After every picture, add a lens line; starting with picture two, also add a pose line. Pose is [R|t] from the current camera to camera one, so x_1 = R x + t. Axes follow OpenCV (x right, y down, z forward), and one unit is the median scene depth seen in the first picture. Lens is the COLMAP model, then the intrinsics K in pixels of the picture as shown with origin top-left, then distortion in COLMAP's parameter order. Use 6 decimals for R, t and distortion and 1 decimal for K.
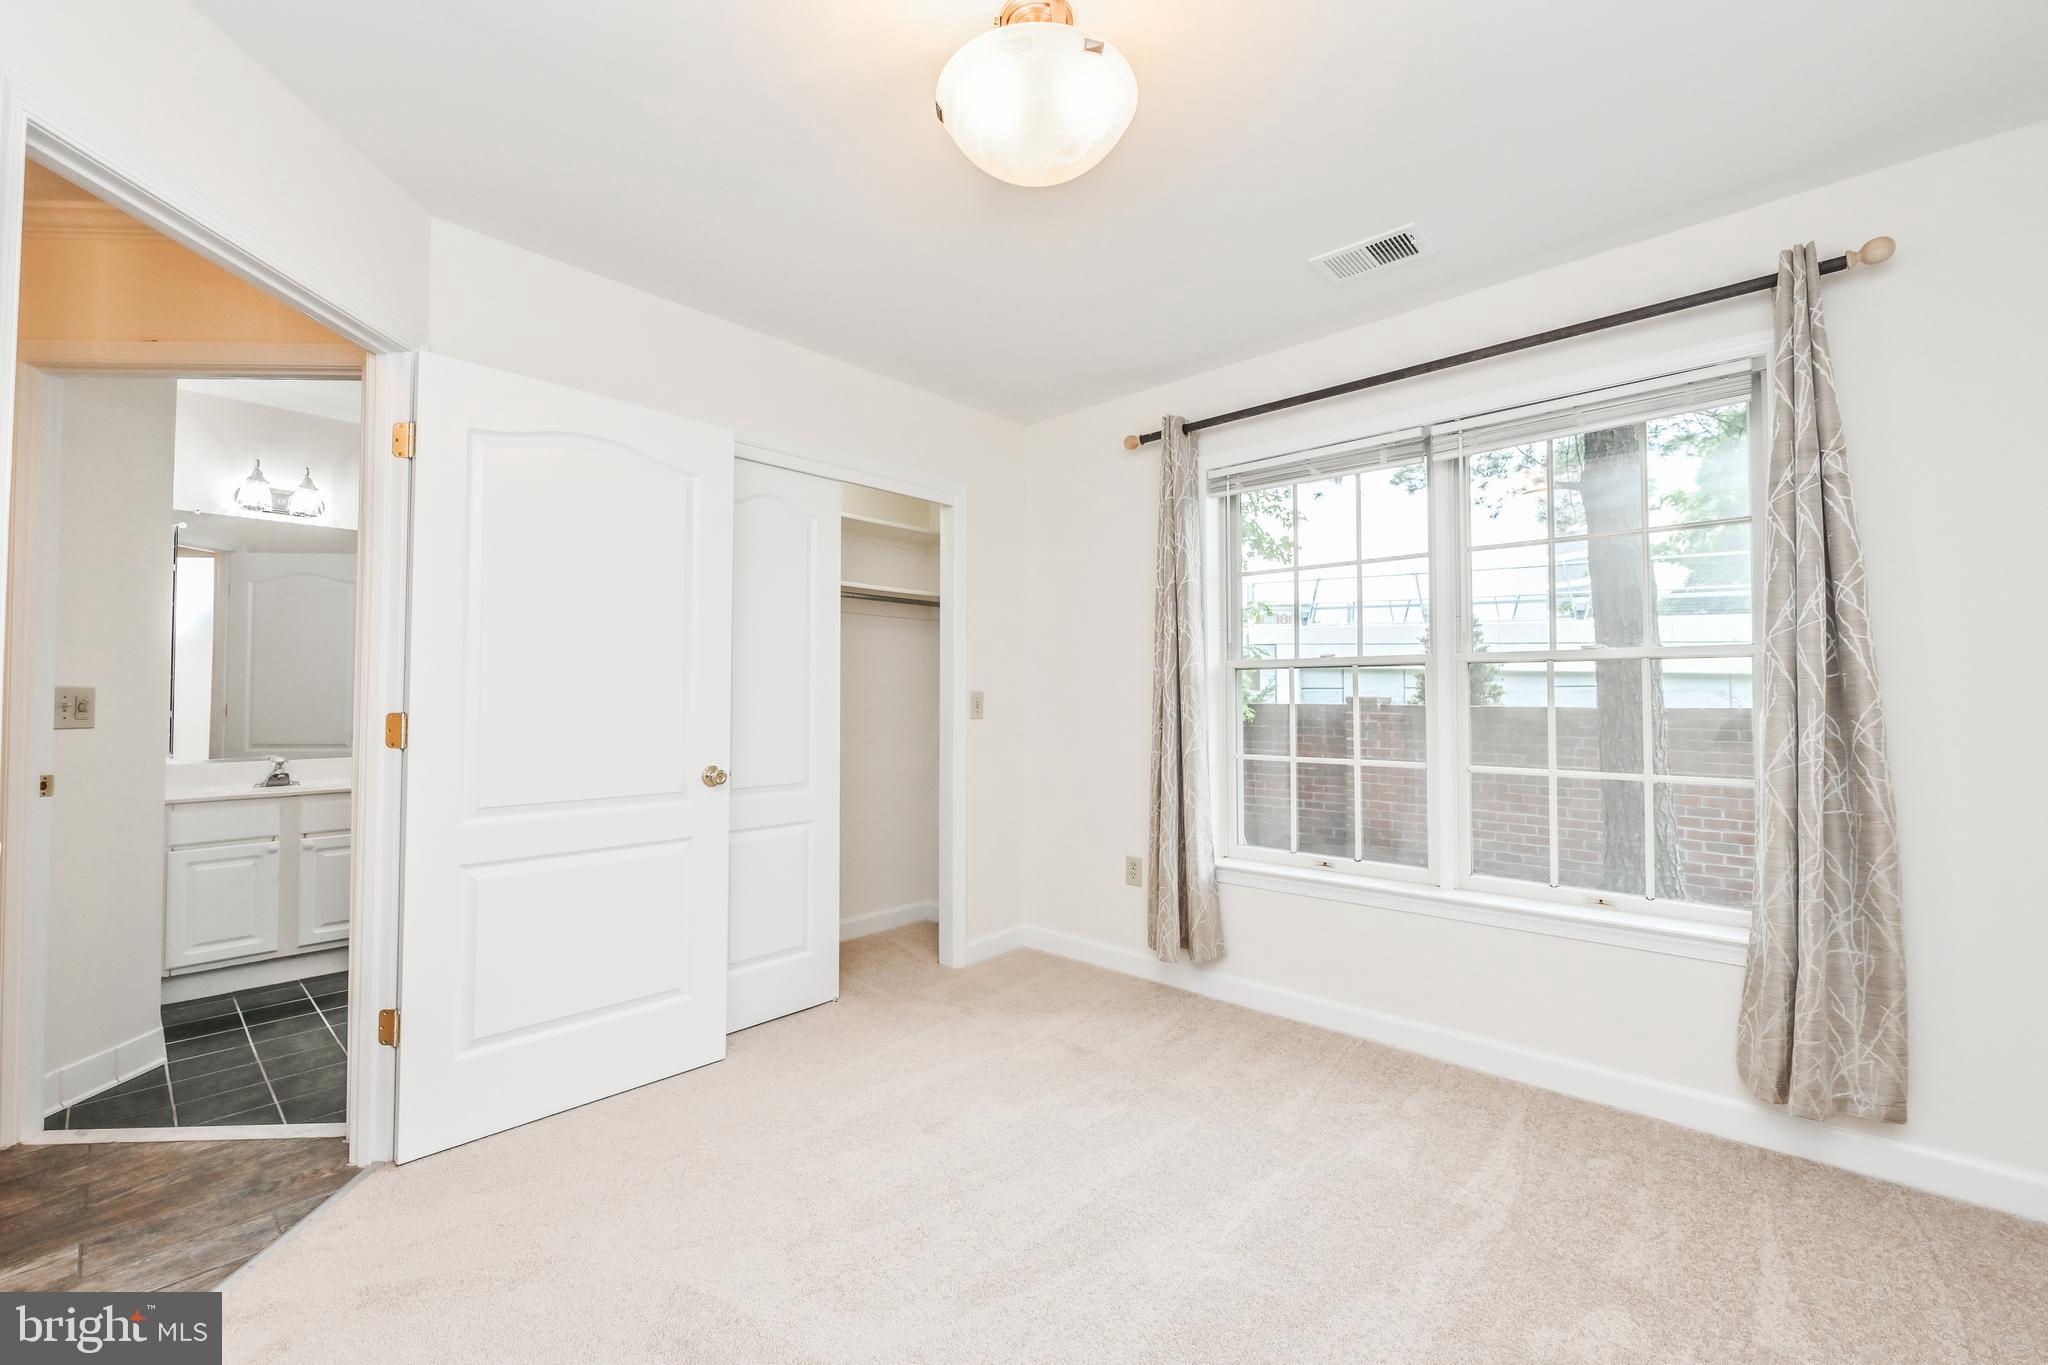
lens RADIAL K [[829.3, 0, 1057.9], [0, 829.3, 669.1], [0, 0, 1]] dist [-0.002571, 0.000598]
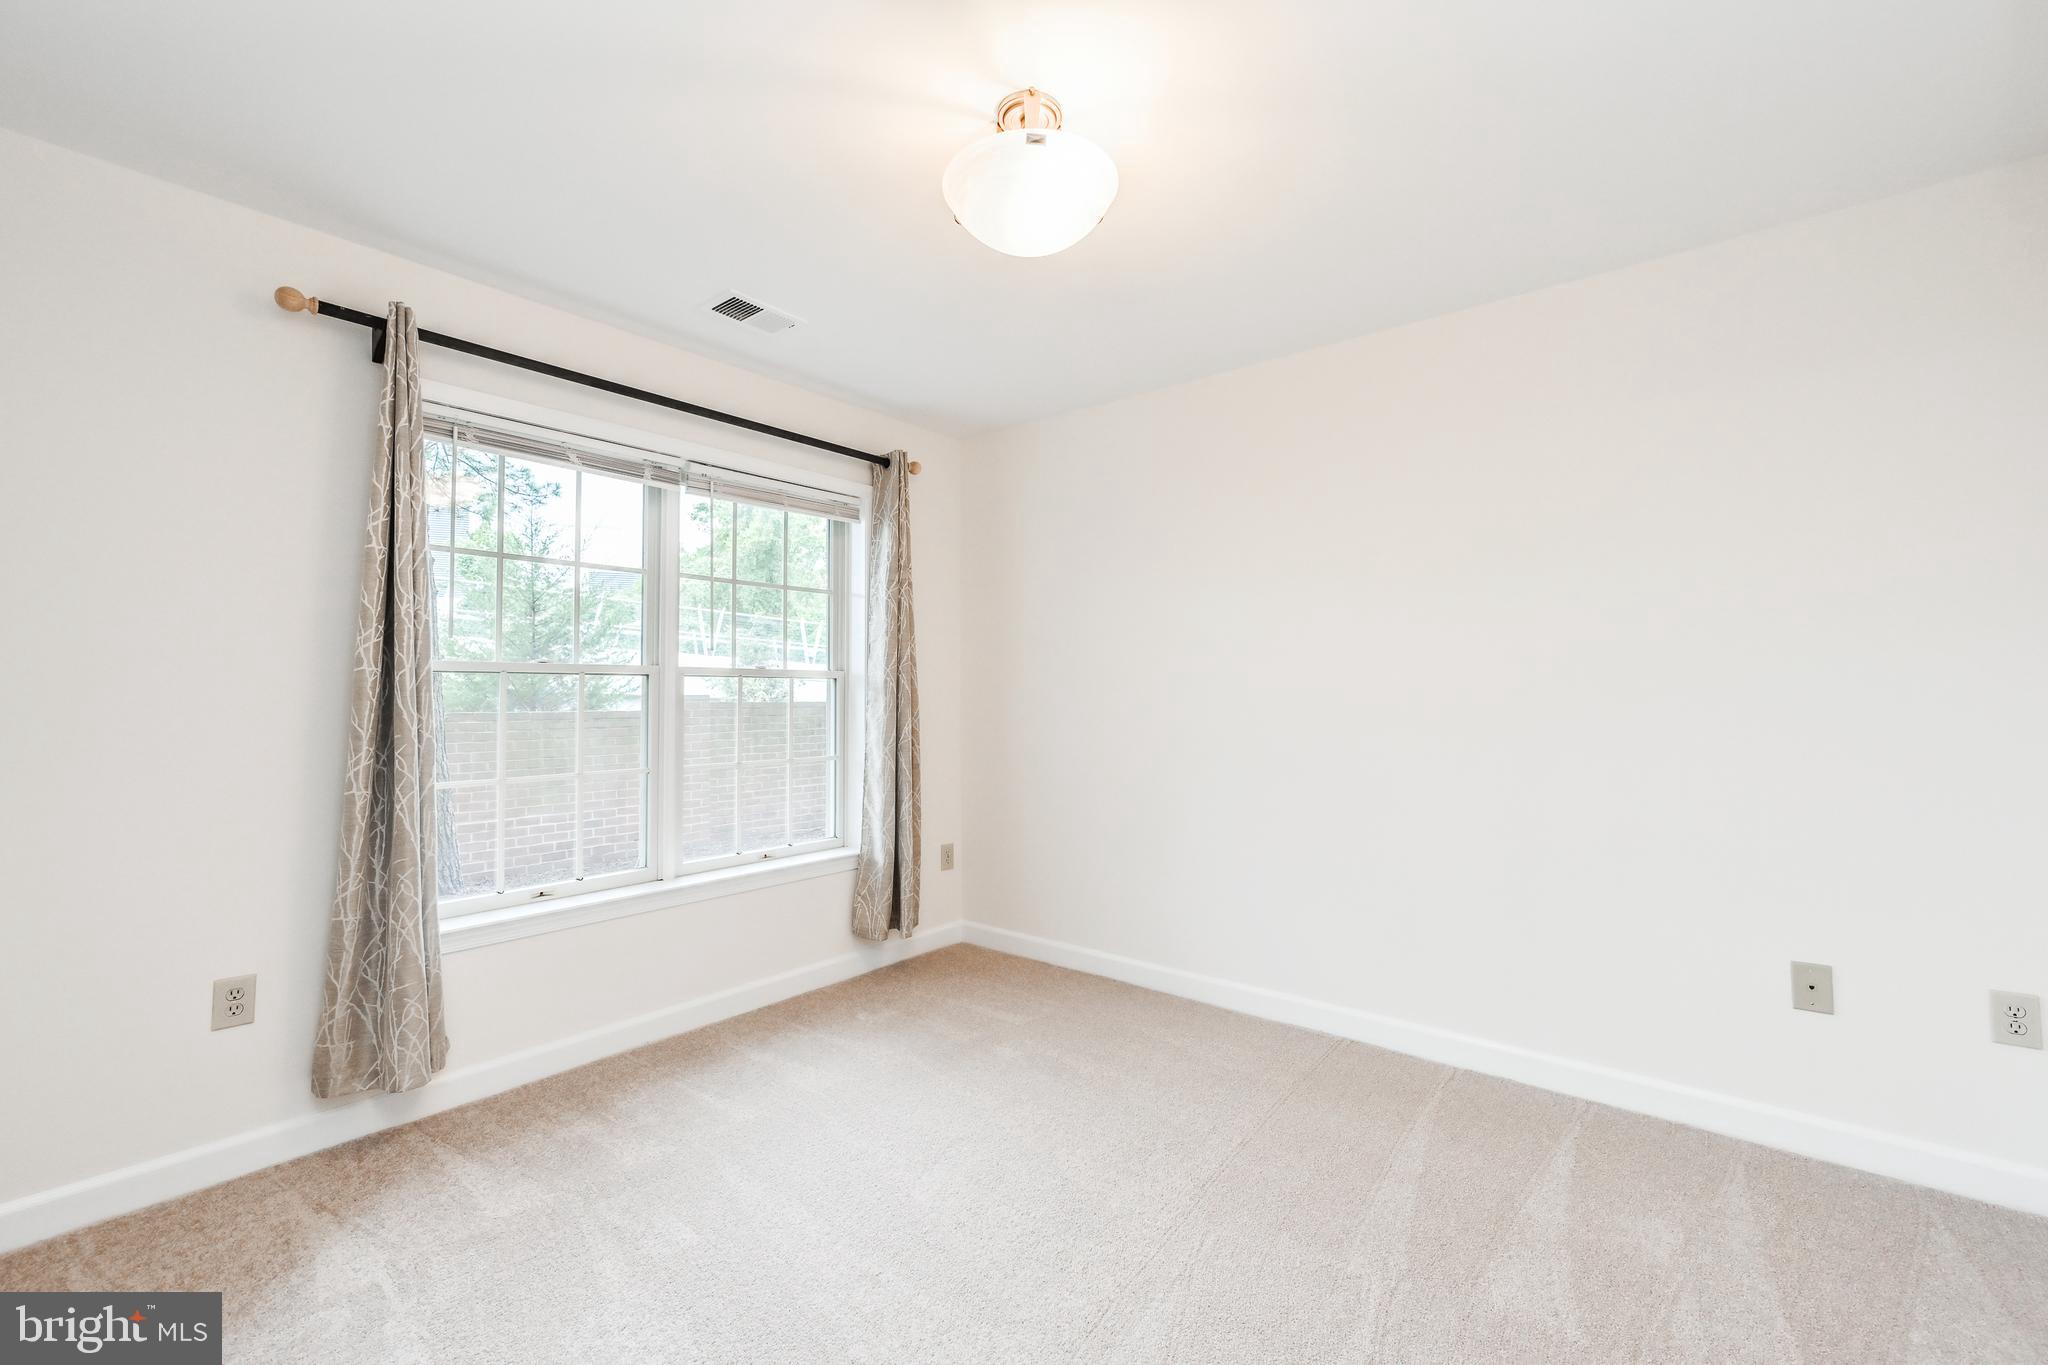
lens RADIAL K [[829.3, 0, 1007.3], [0, 829.3, 673.7], [0, 0, 1]] dist [-0.002571, 0.000598]
pose [[-0.005859, 0.032534, 0.999453, -0.563940], [-0.020076, 0.999265, -0.032646, 0.017249], [-0.999781, -0.020256, -0.005201, 0.494542]]
